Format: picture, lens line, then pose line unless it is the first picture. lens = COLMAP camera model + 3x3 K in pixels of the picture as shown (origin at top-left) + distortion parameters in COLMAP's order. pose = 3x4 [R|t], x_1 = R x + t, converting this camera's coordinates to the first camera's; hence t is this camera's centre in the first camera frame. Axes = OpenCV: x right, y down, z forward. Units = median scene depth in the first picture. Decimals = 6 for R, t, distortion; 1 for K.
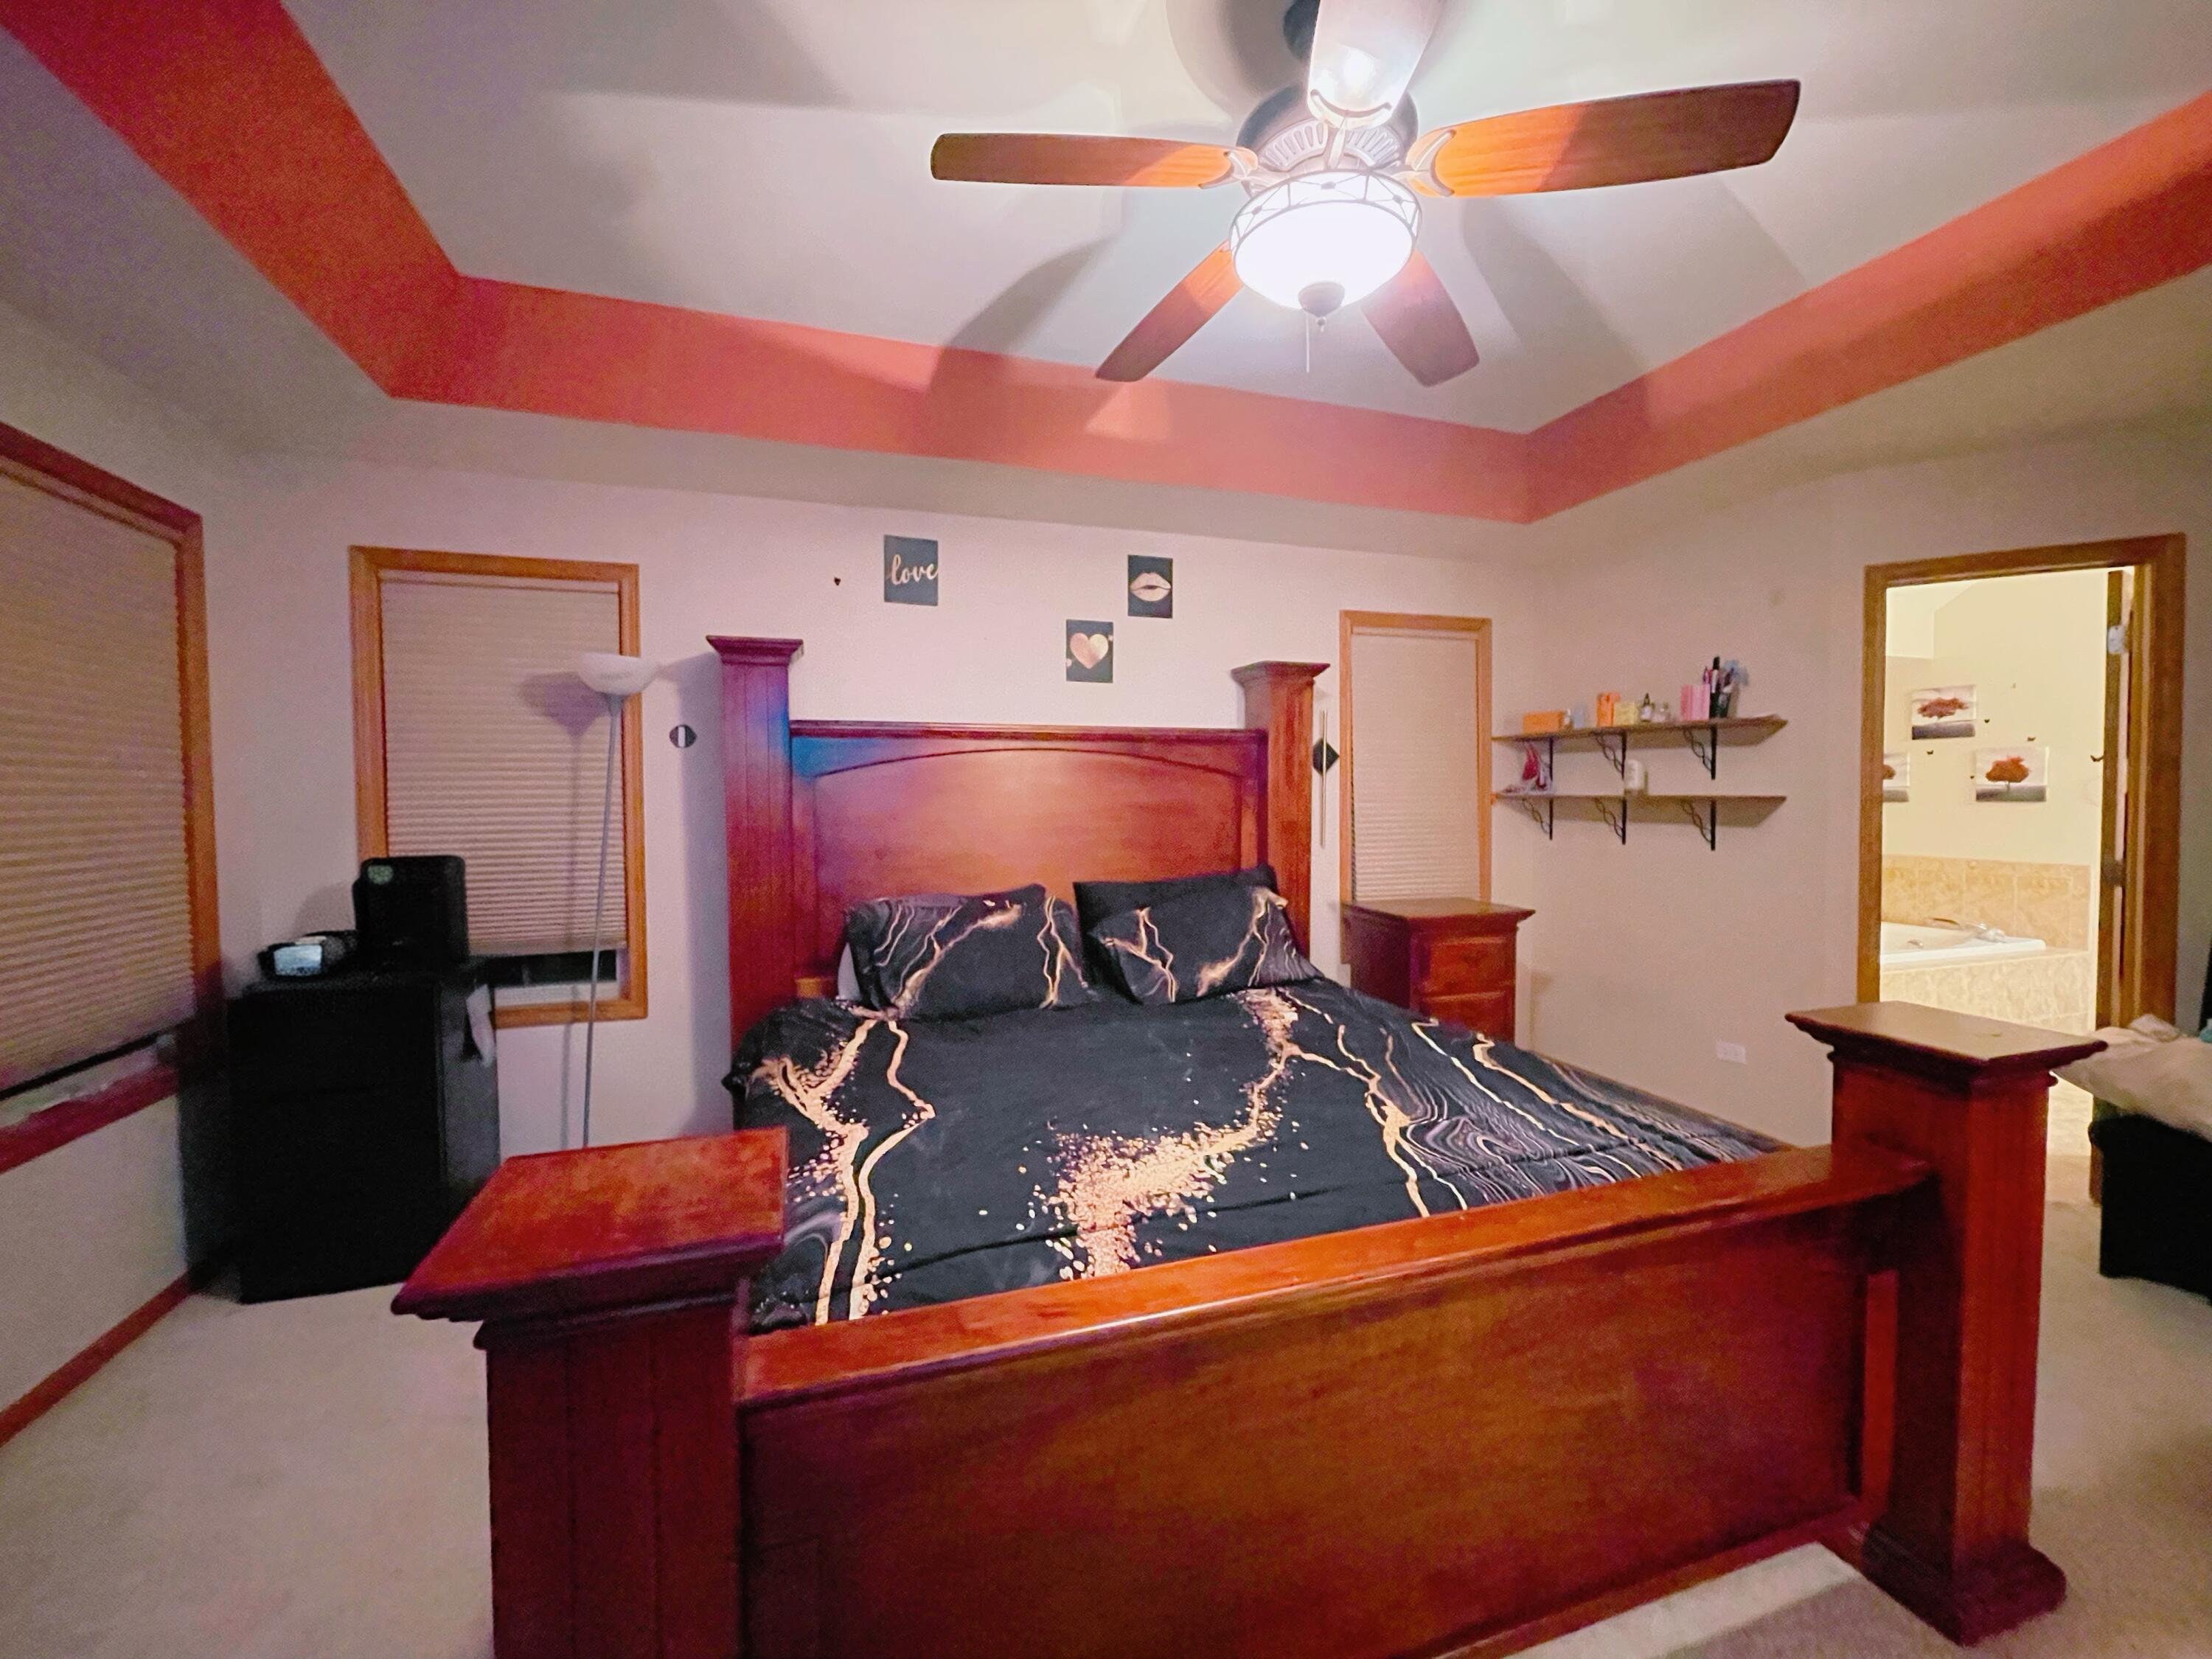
lens RADIAL K [[888.3, 0, 1099.3], [0, 888.3, 831.8], [0, 0, 1]] dist [-0.007714, -0.000707]
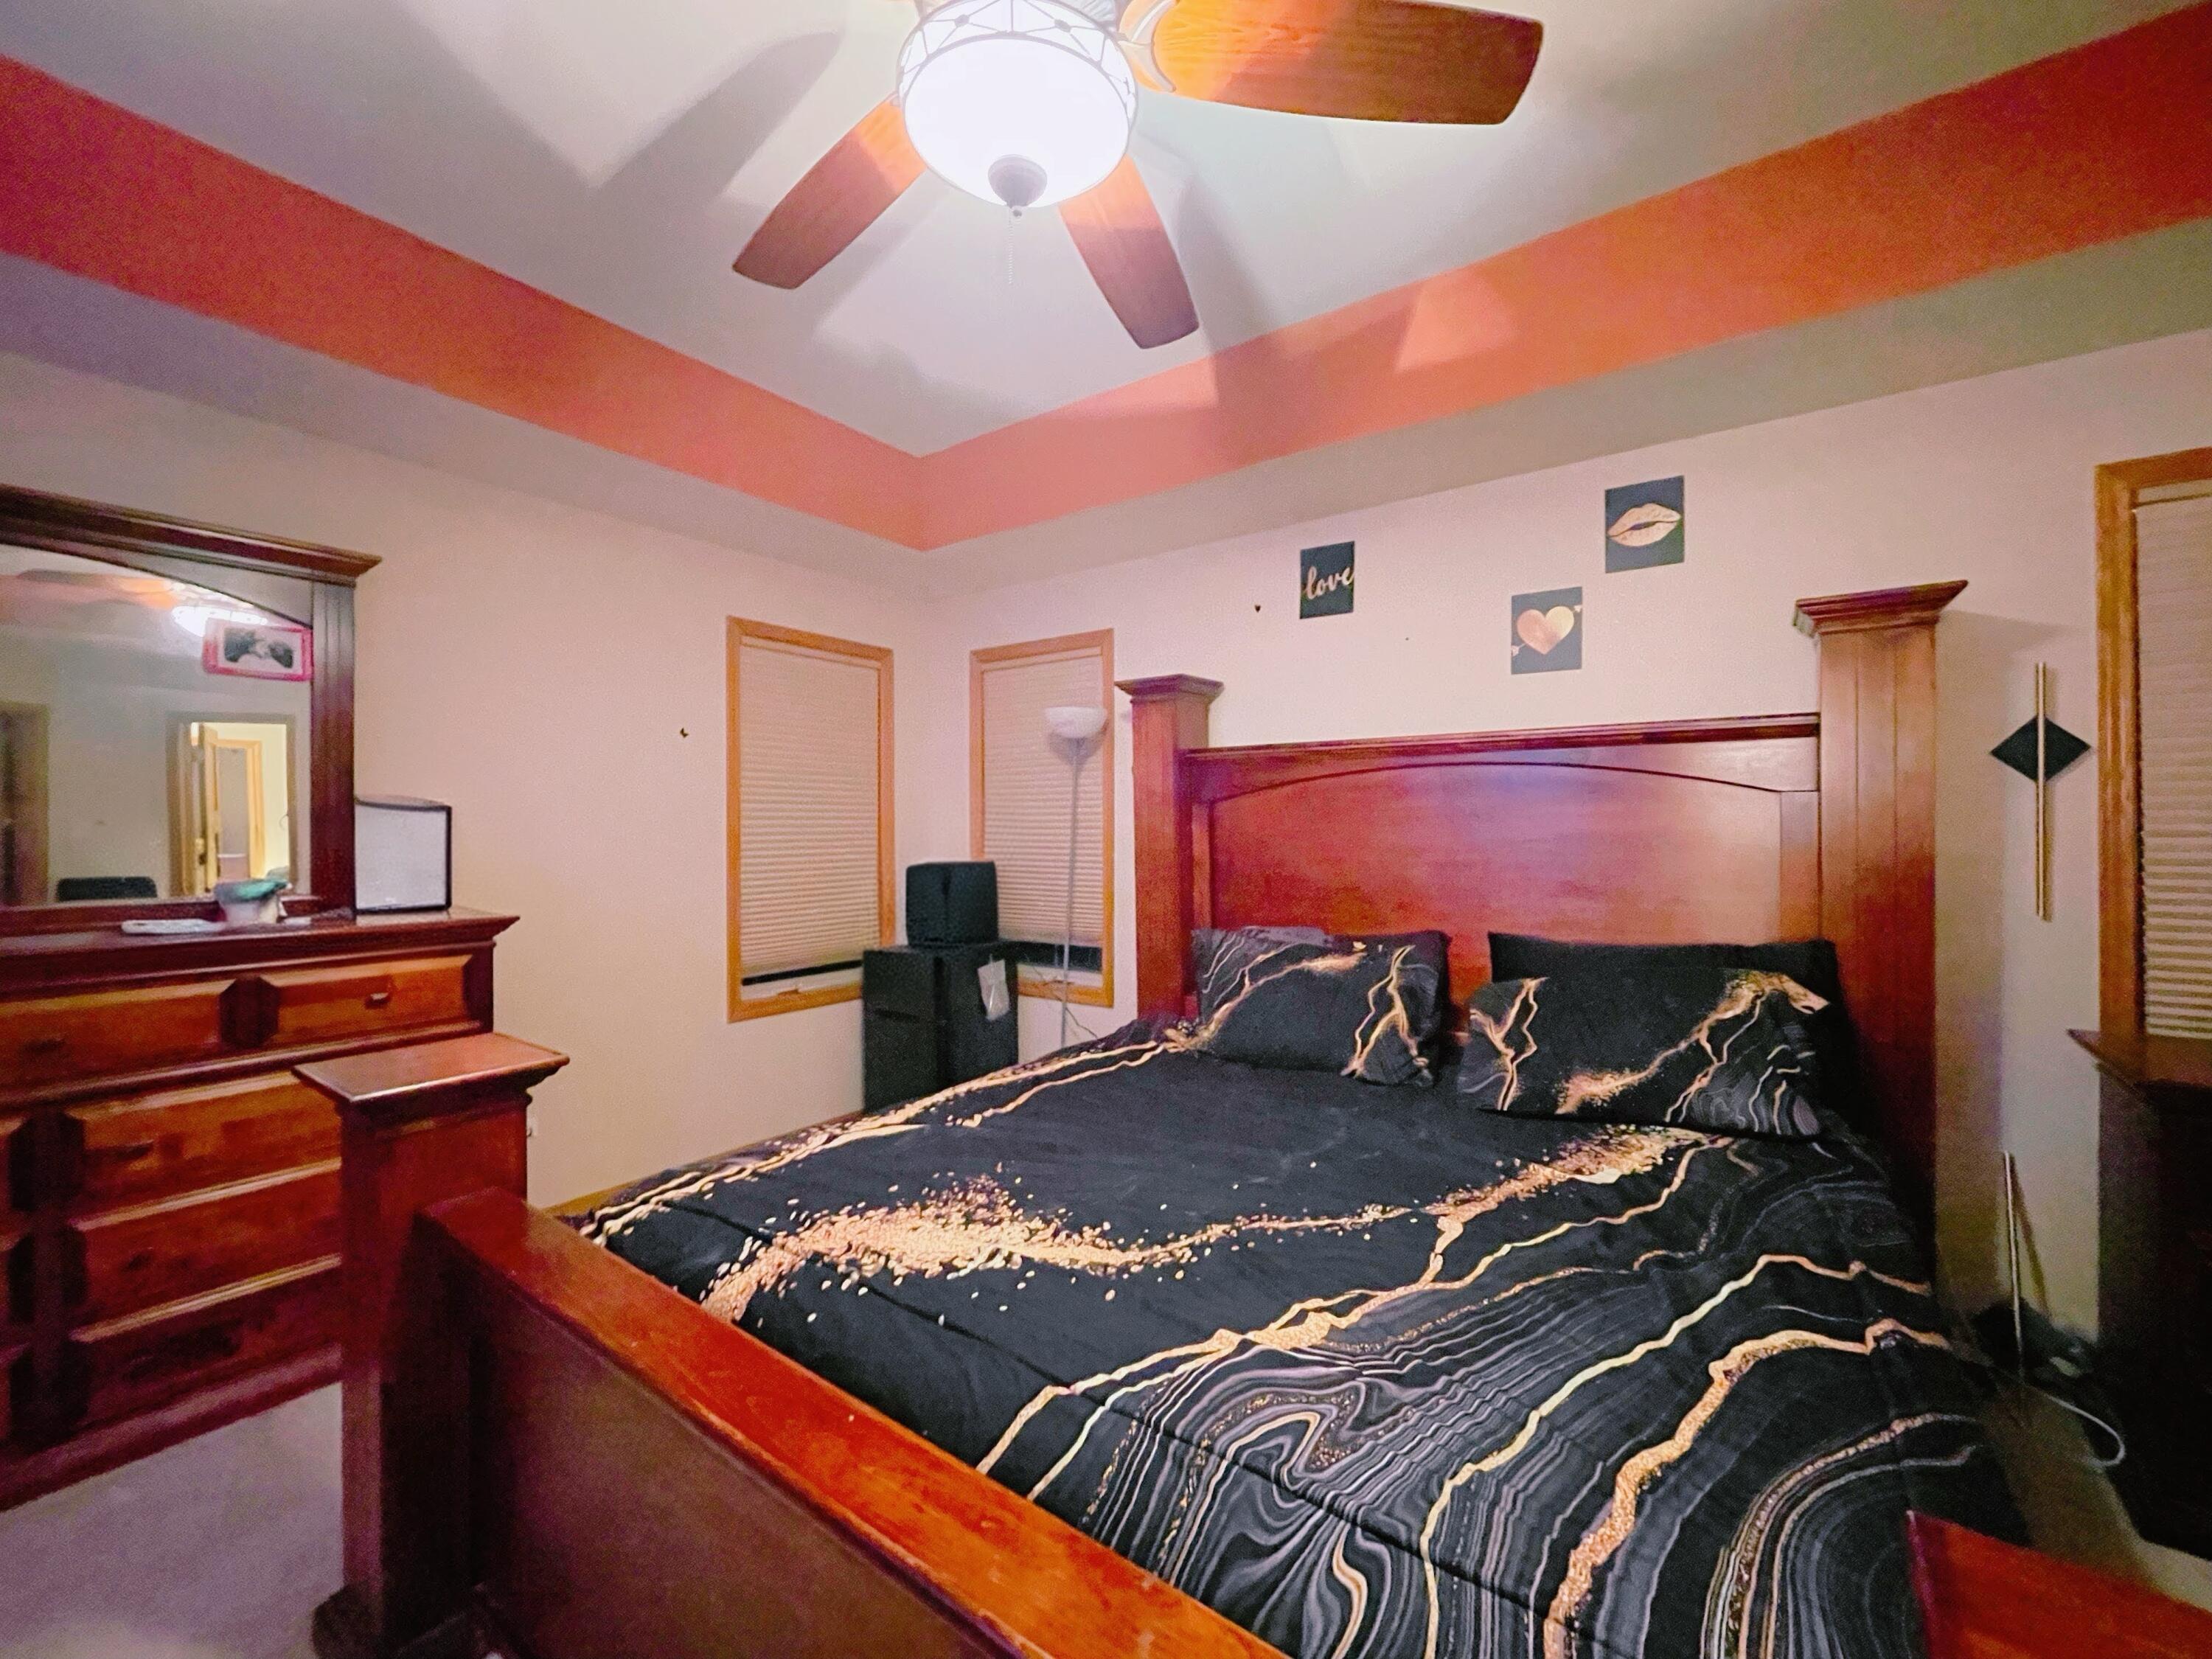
lens RADIAL K [[888.3, 0, 1101.7], [0, 888.3, 824.0], [0, 0, 1]] dist [-0.007714, -0.000707]
pose [[0.586062, 0.004177, -0.810255, 0.474402], [-0.034298, 0.999218, -0.019657, -0.013129], [0.809540, 0.039311, 0.585748, 0.315767]]
